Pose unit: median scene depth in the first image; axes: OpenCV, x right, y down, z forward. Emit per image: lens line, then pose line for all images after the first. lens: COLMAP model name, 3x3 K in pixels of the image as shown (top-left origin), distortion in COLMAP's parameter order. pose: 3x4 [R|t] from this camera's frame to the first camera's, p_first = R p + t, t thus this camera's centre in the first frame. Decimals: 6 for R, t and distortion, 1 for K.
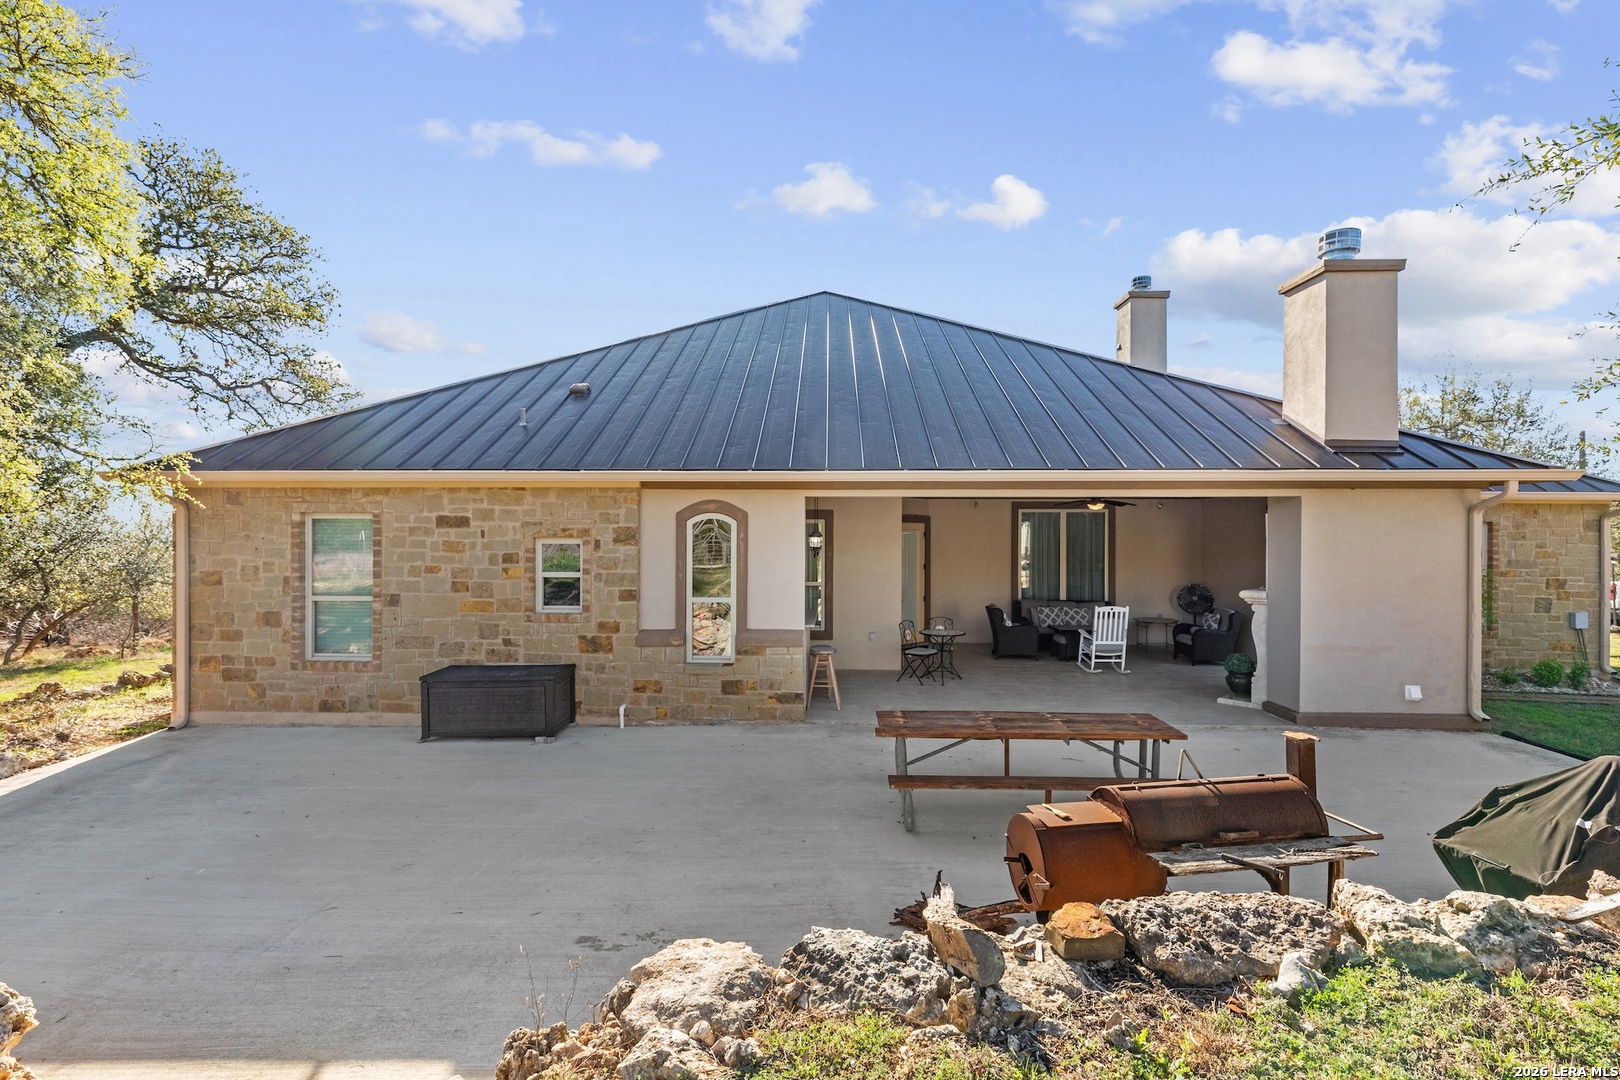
lens RADIAL K [[728.3, 0, 807.6], [0, 728.3, 537.7], [0, 0, 1]] dist [0.004720, 0.000068]
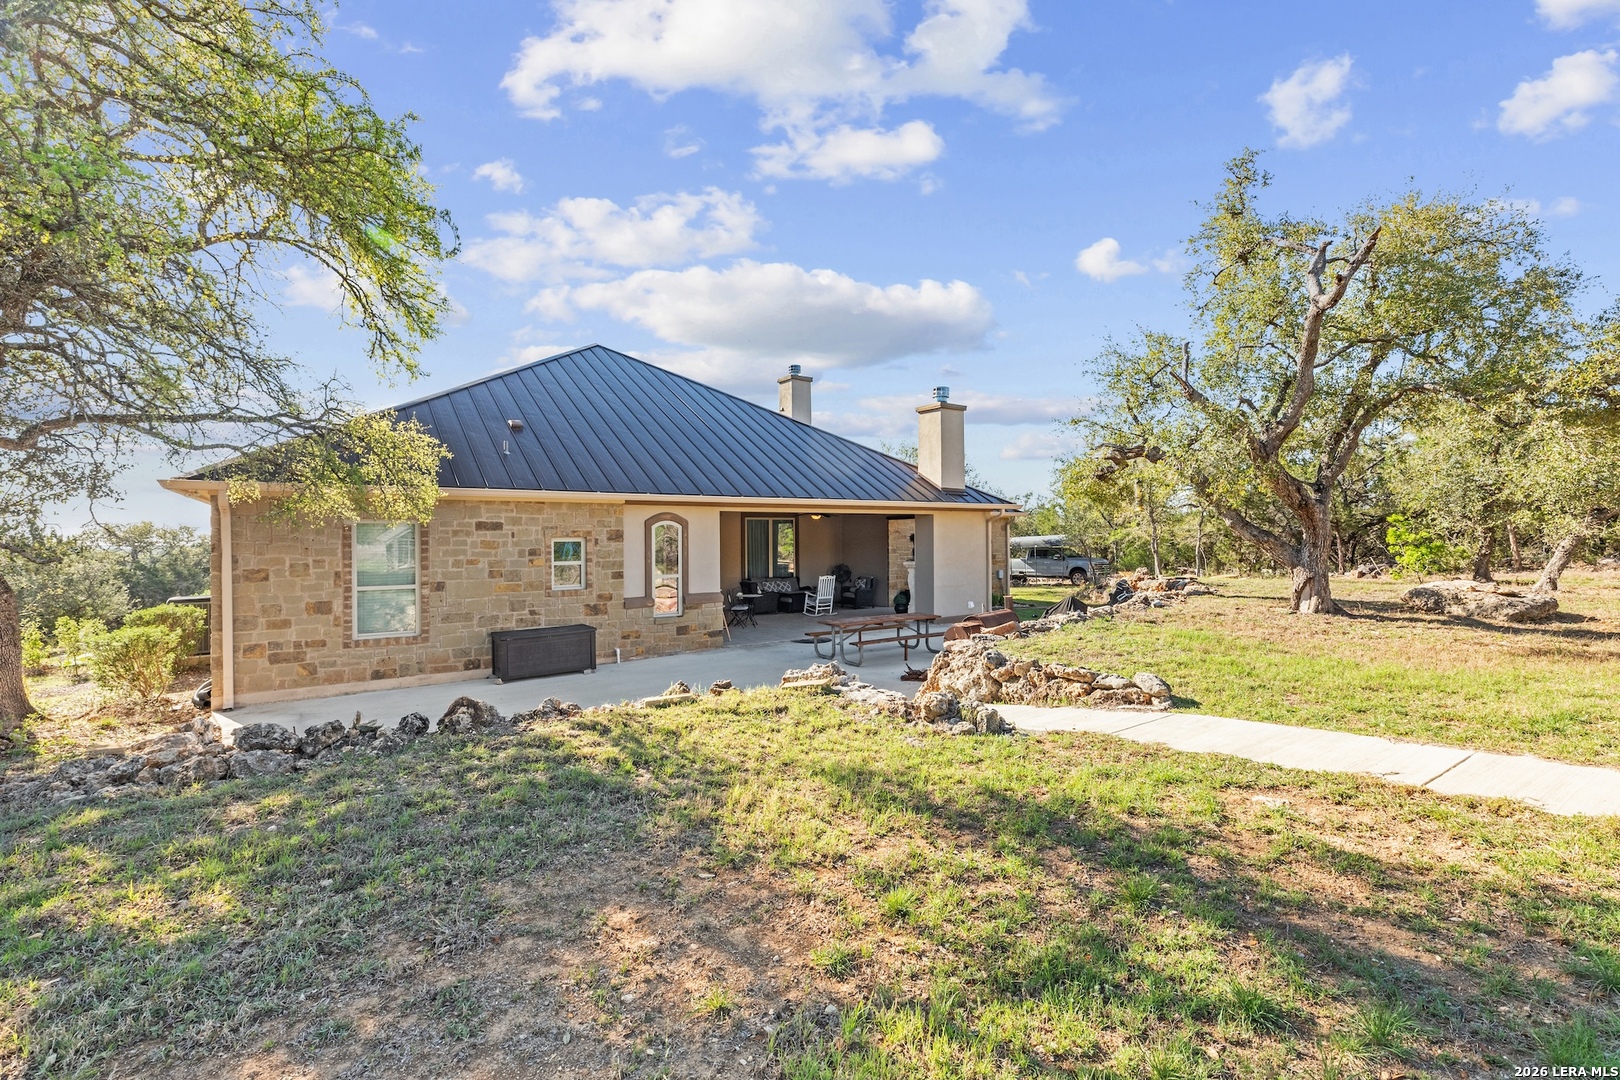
lens RADIAL K [[728.3, 0, 799.1], [0, 728.3, 528.6], [0, 0, 1]] dist [0.004720, 0.000068]
pose [[0.808636, -0.001611, 0.588308, -0.817787], [0.010987, 0.999863, -0.012364, 0.005526], [-0.588207, 0.016461, 0.808543, -0.432538]]
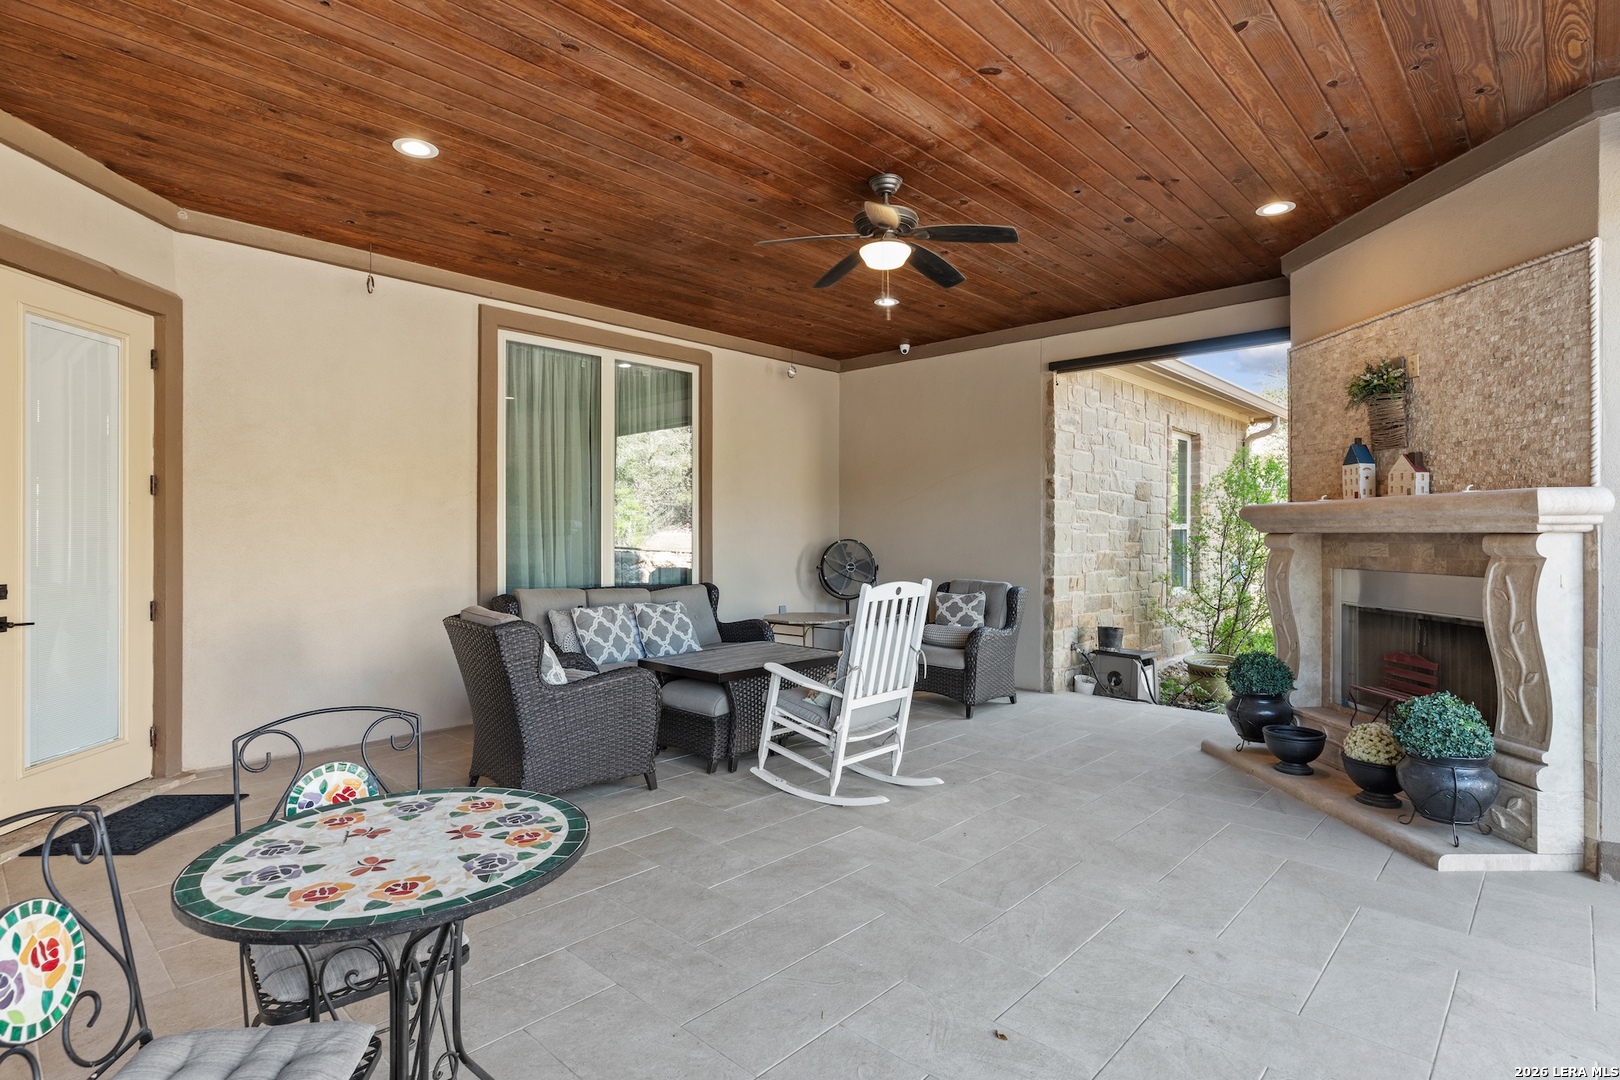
lens RADIAL K [[819.4, 0, 810.2], [0, 819.4, 532.2], [0, 0, 1]] dist [-0.002149, -0.000109]
pose [[0.650307, -0.000482, 0.759672, 0.153283], [0.000562, 1.000000, 0.000154, 0.094353], [-0.759672, 0.000326, 0.650307, 1.059425]]
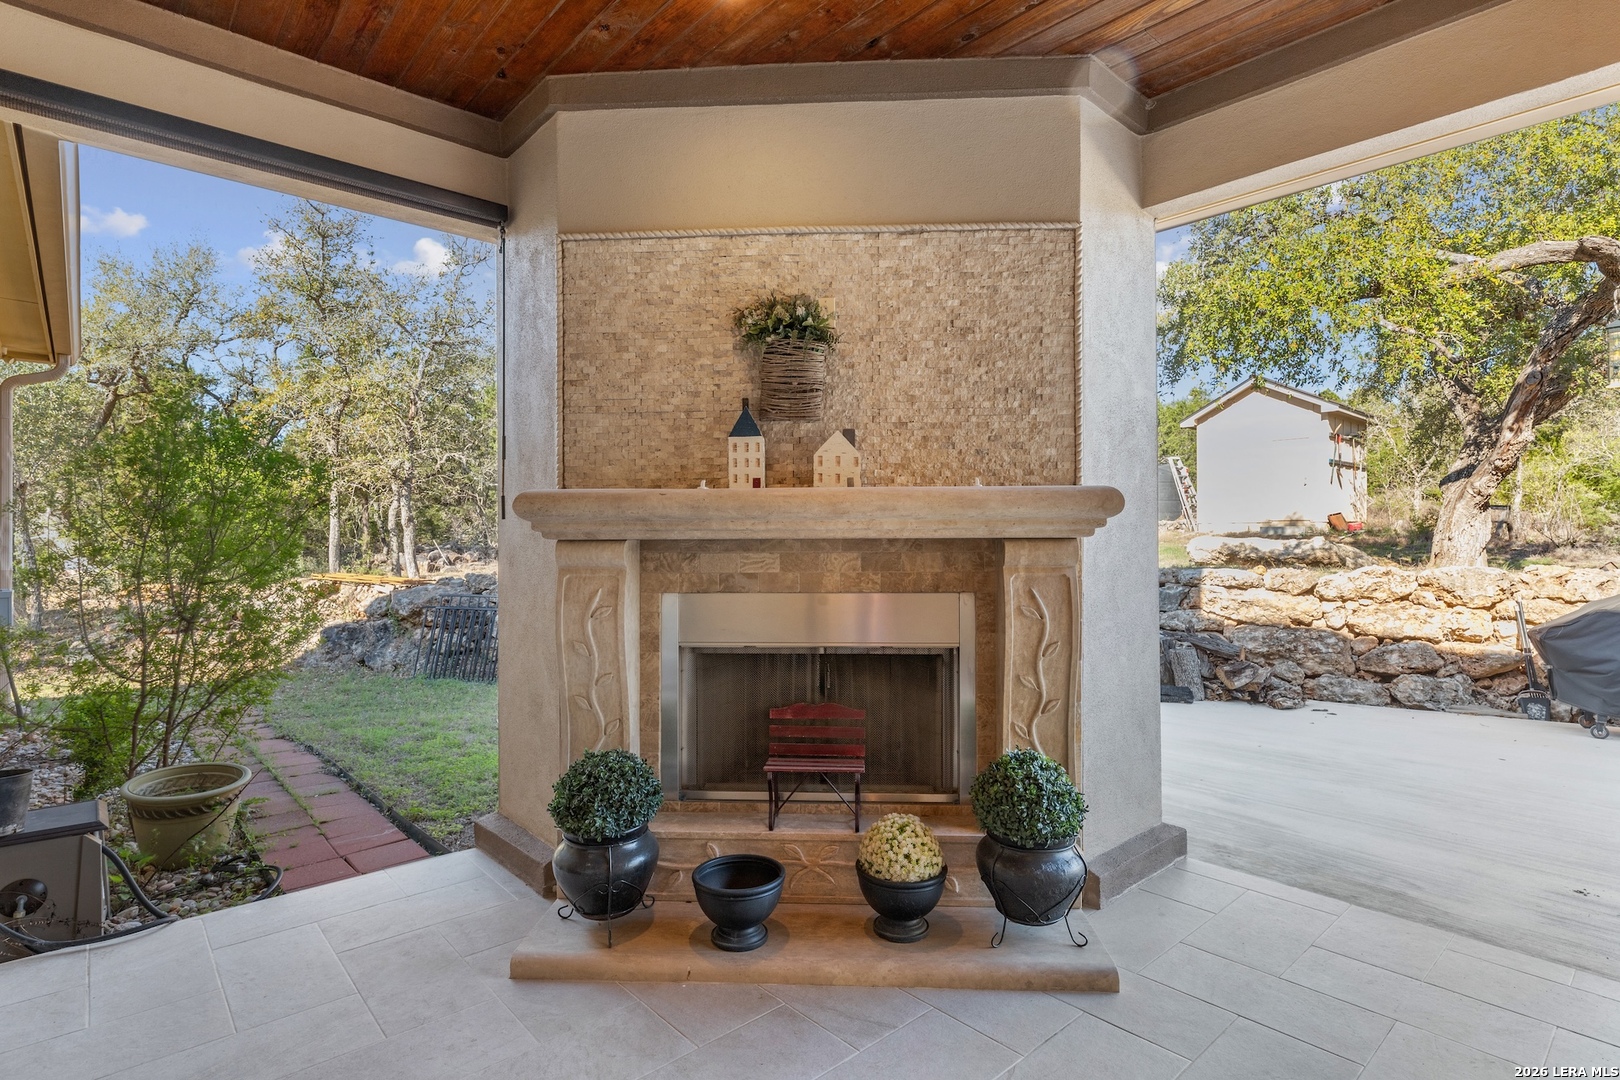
lens RADIAL K [[819.4, 0, 810.3], [0, 819.4, 533.1], [0, 0, 1]] dist [-0.002149, -0.000109]
pose [[-0.696827, 0.003735, 0.717230, 0.460782], [0.002687, 0.999993, -0.002598, 0.093609], [-0.717235, 0.000117, -0.696832, 1.322127]]
